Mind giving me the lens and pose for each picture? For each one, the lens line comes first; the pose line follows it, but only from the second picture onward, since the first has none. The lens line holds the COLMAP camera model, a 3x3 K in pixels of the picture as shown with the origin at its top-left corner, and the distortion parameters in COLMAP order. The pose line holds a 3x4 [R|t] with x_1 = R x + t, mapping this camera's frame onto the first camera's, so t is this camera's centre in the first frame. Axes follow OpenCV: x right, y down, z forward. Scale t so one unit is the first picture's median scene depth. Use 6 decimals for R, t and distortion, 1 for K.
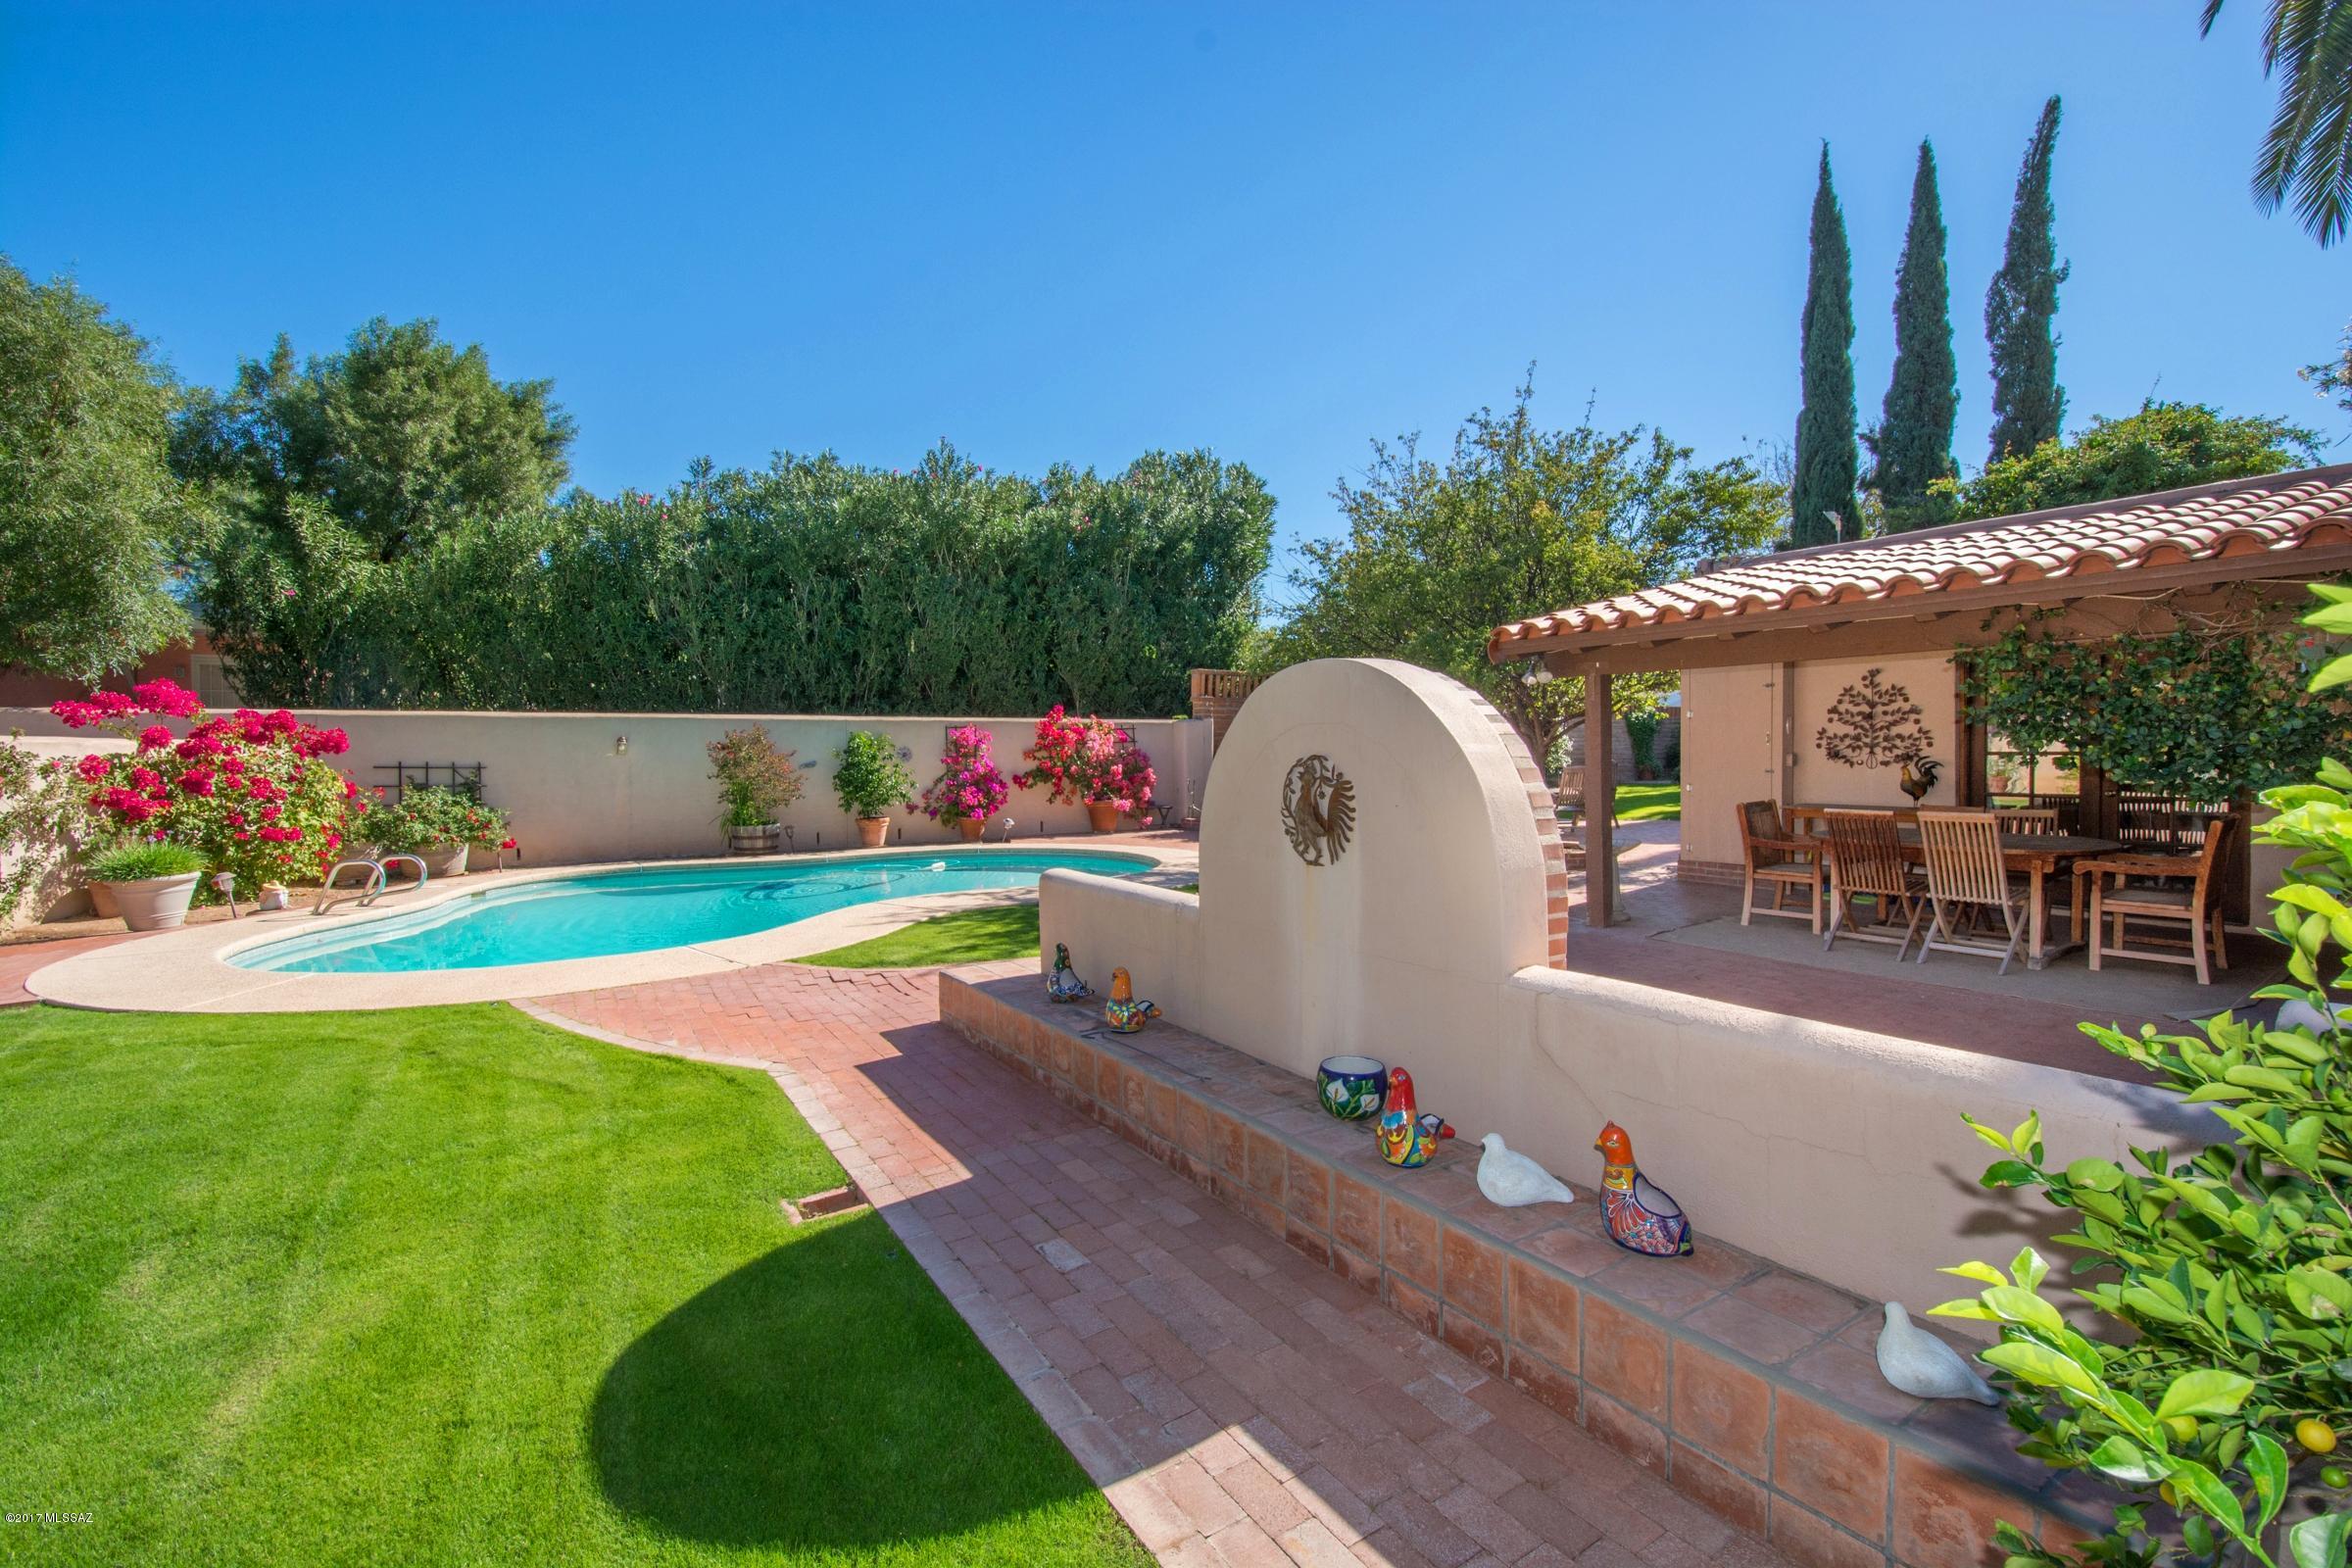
lens RADIAL K [[1043.2, 0, 1186.9], [0, 1043.2, 788.3], [0, 0, 1]] dist [0.015381, -0.005842]
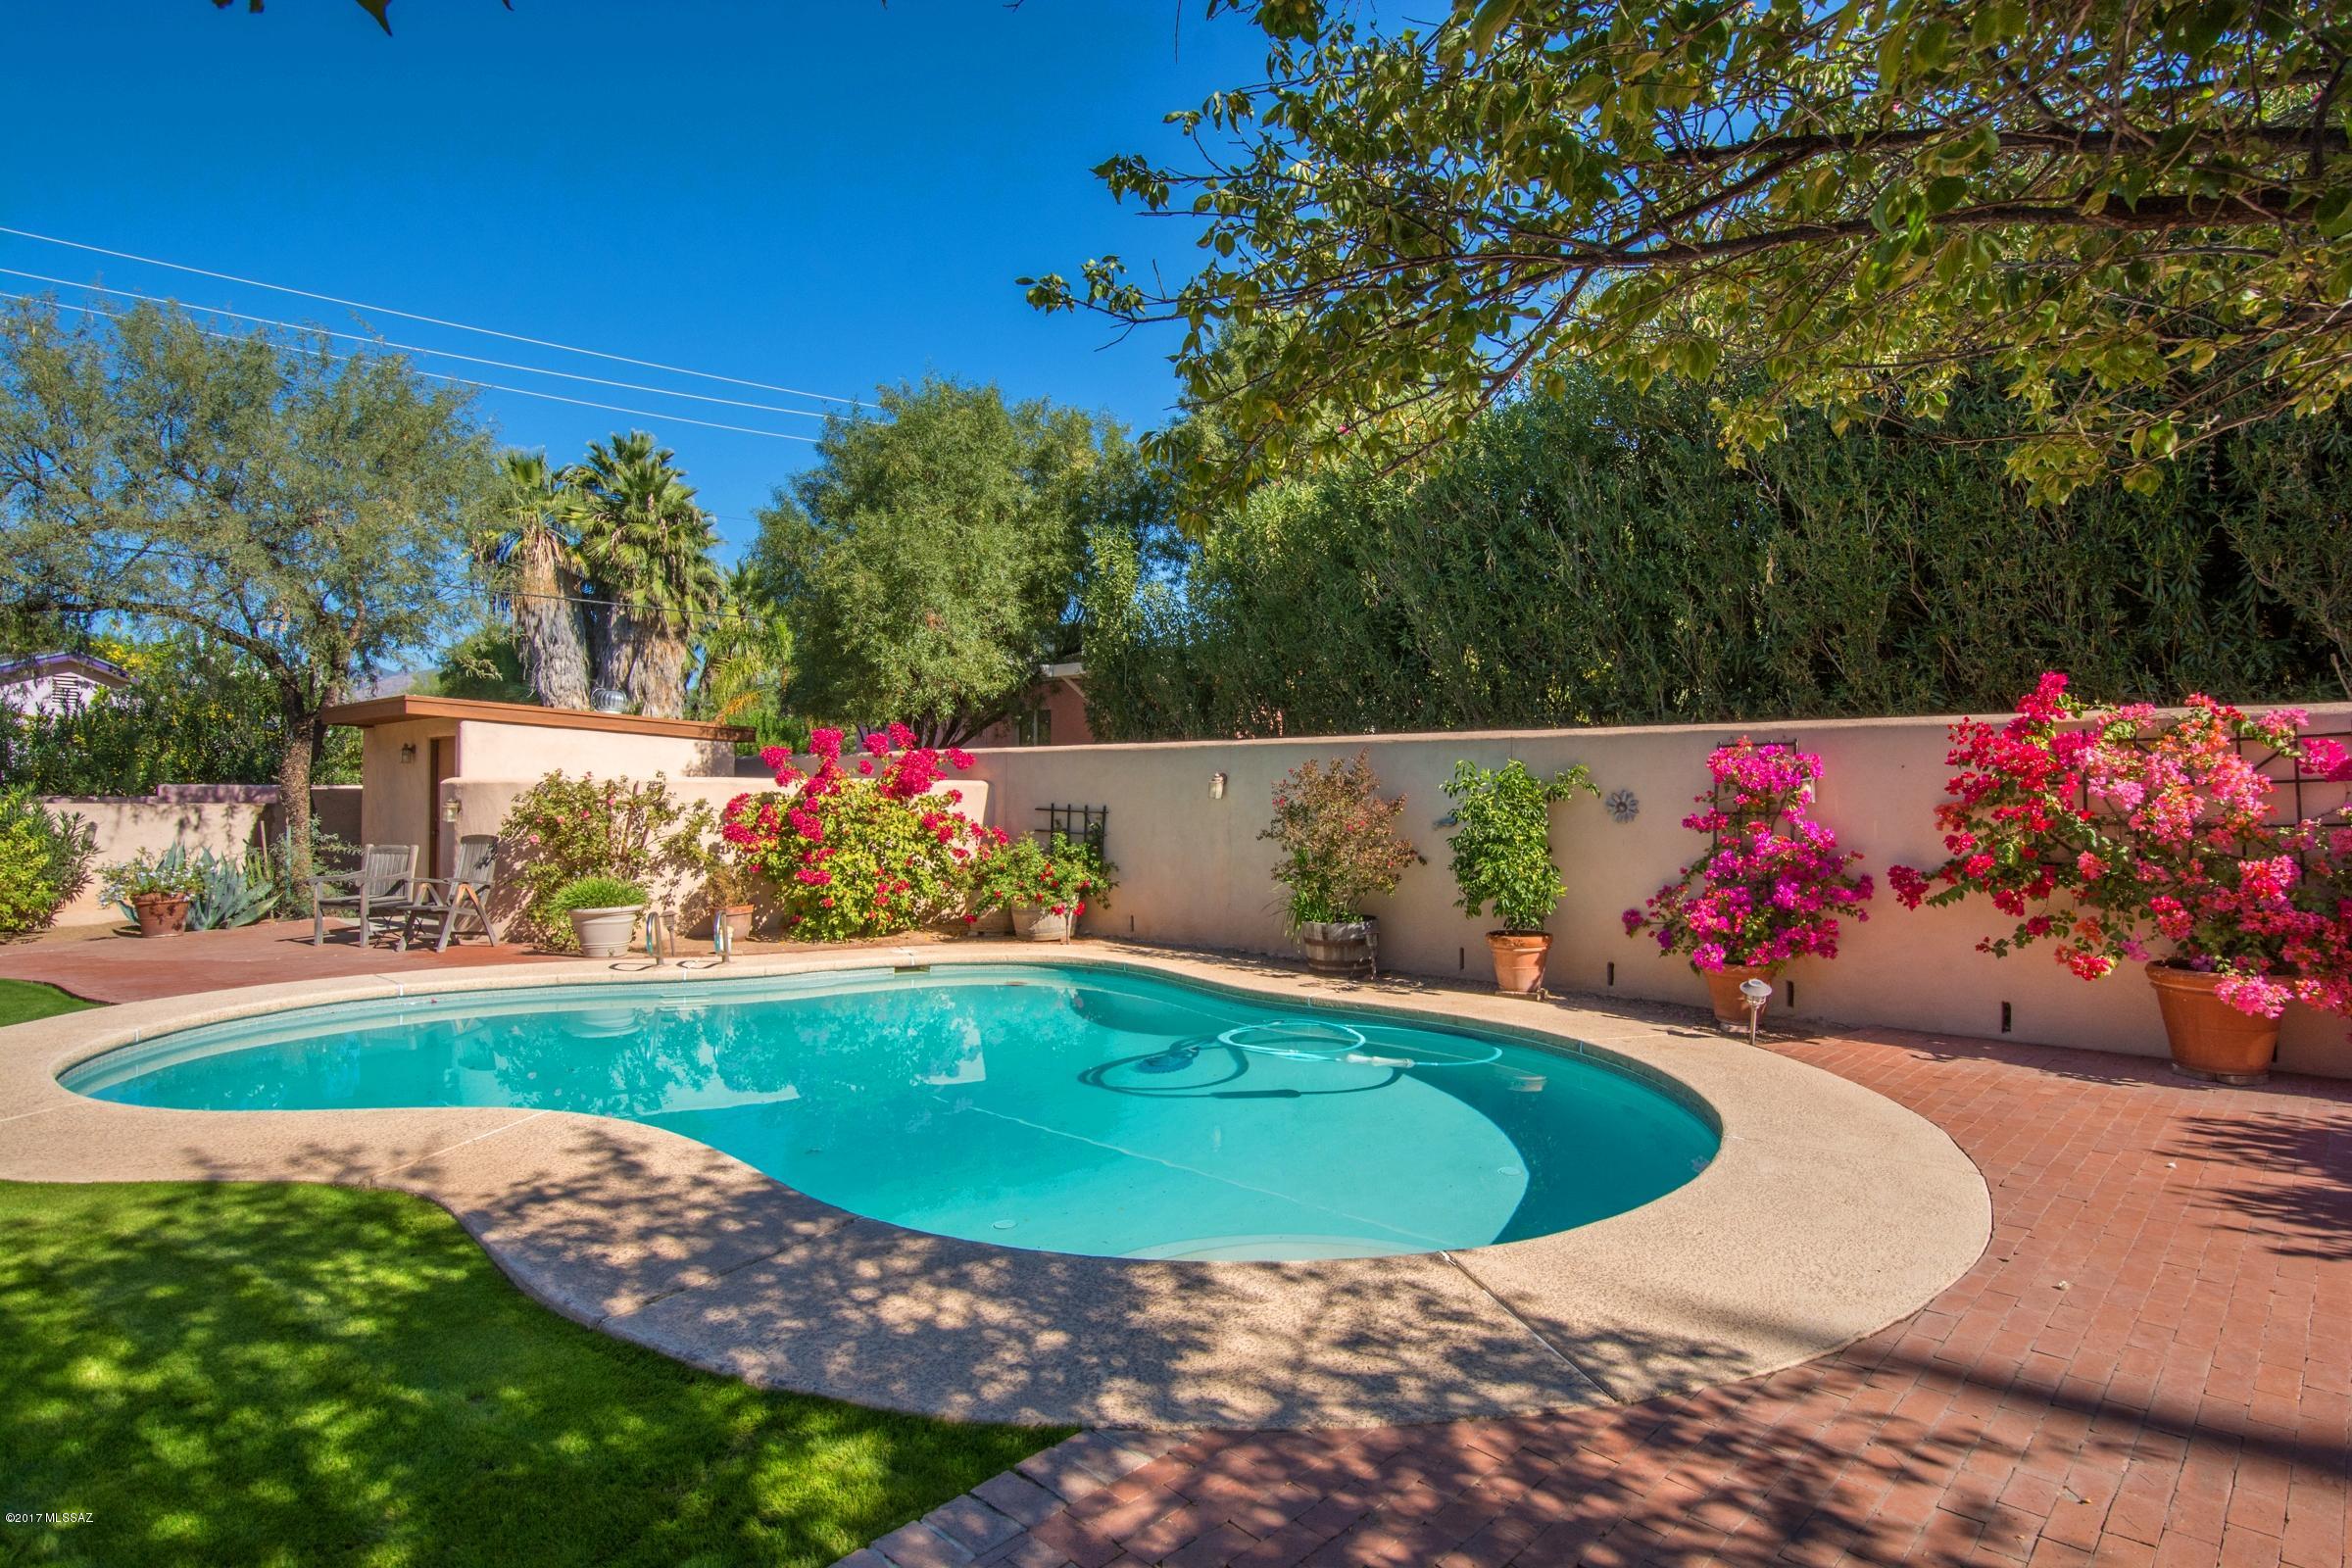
lens RADIAL K [[1228.5, 0, 1161.5], [0, 1228.5, 779.1], [0, 0, 1]] dist [-0.002278, -0.000174]
pose [[0.232742, 0.006743, -0.972515, 0.214430], [-0.033322, 0.999444, -0.001045, -0.036830], [0.971967, 0.032649, 0.232838, 0.651792]]
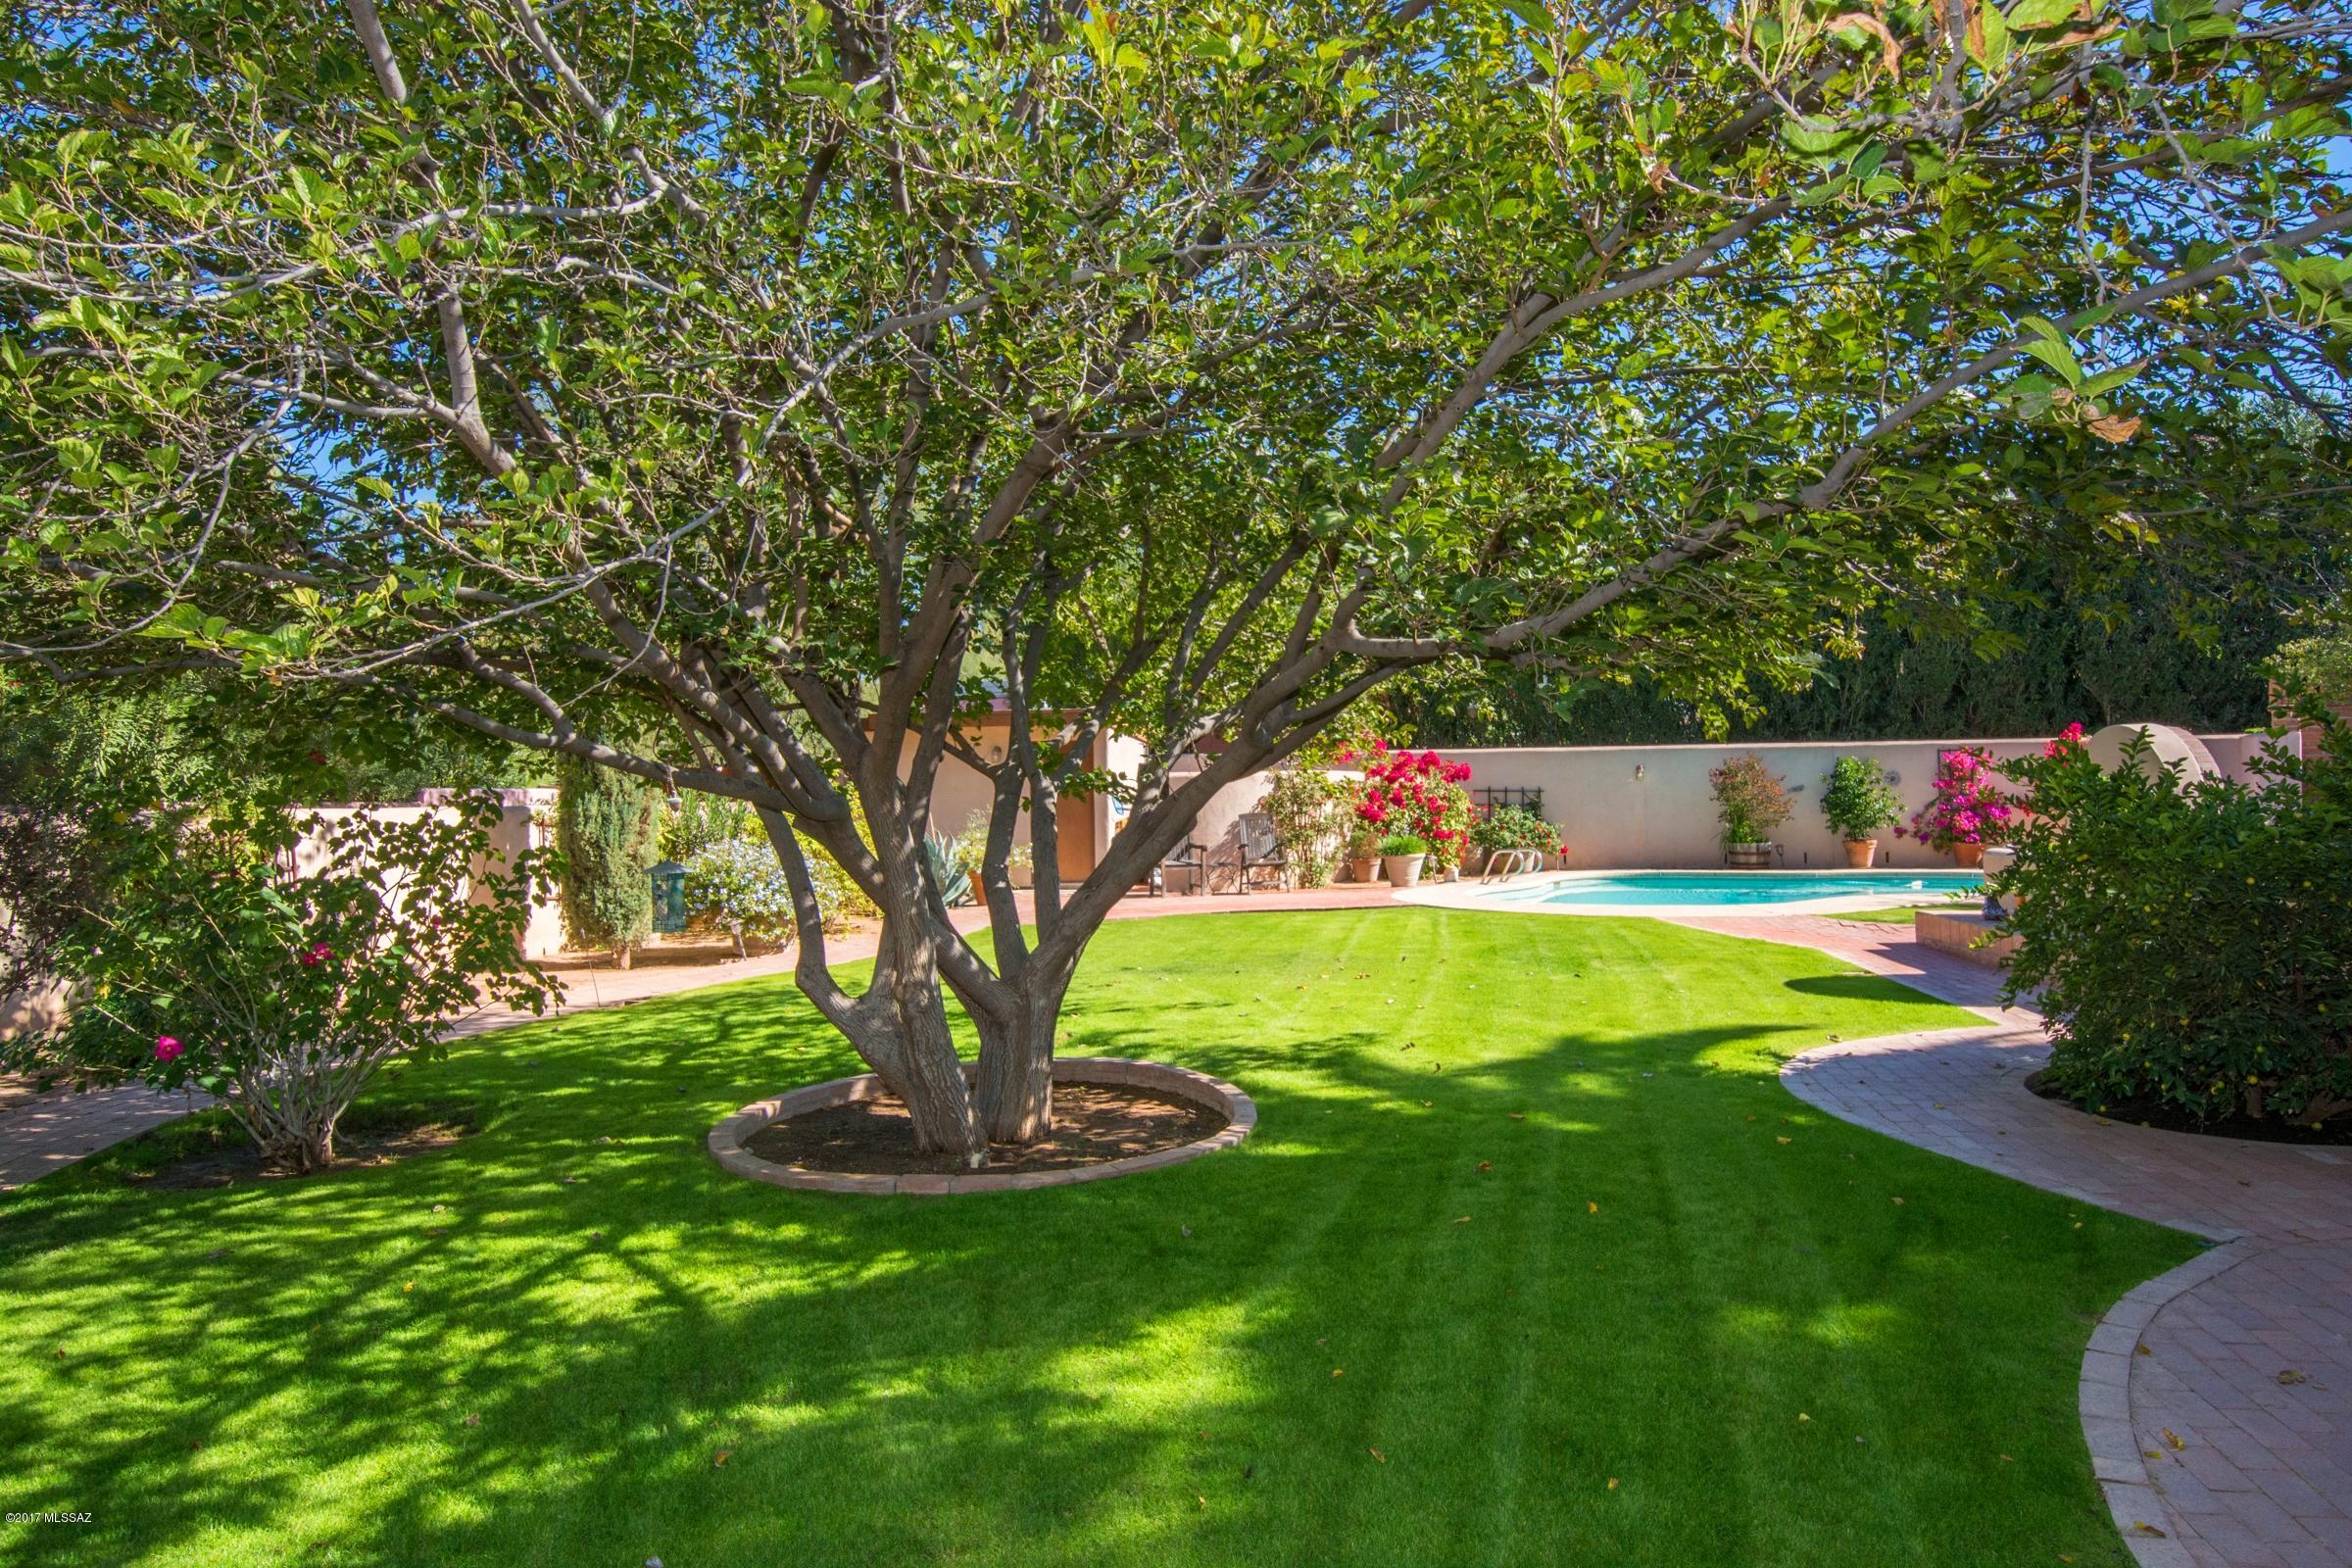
lens RADIAL K [[1421.5, 0, 1183.8], [0, 1421.5, 783.9], [0, 0, 1]] dist [-0.001385, 0.000207]
pose [[0.747101, -0.006202, -0.664681, 0.129664], [-0.015876, 0.999505, -0.027170, 0.020421], [0.664521, 0.030851, 0.746633, -0.477400]]
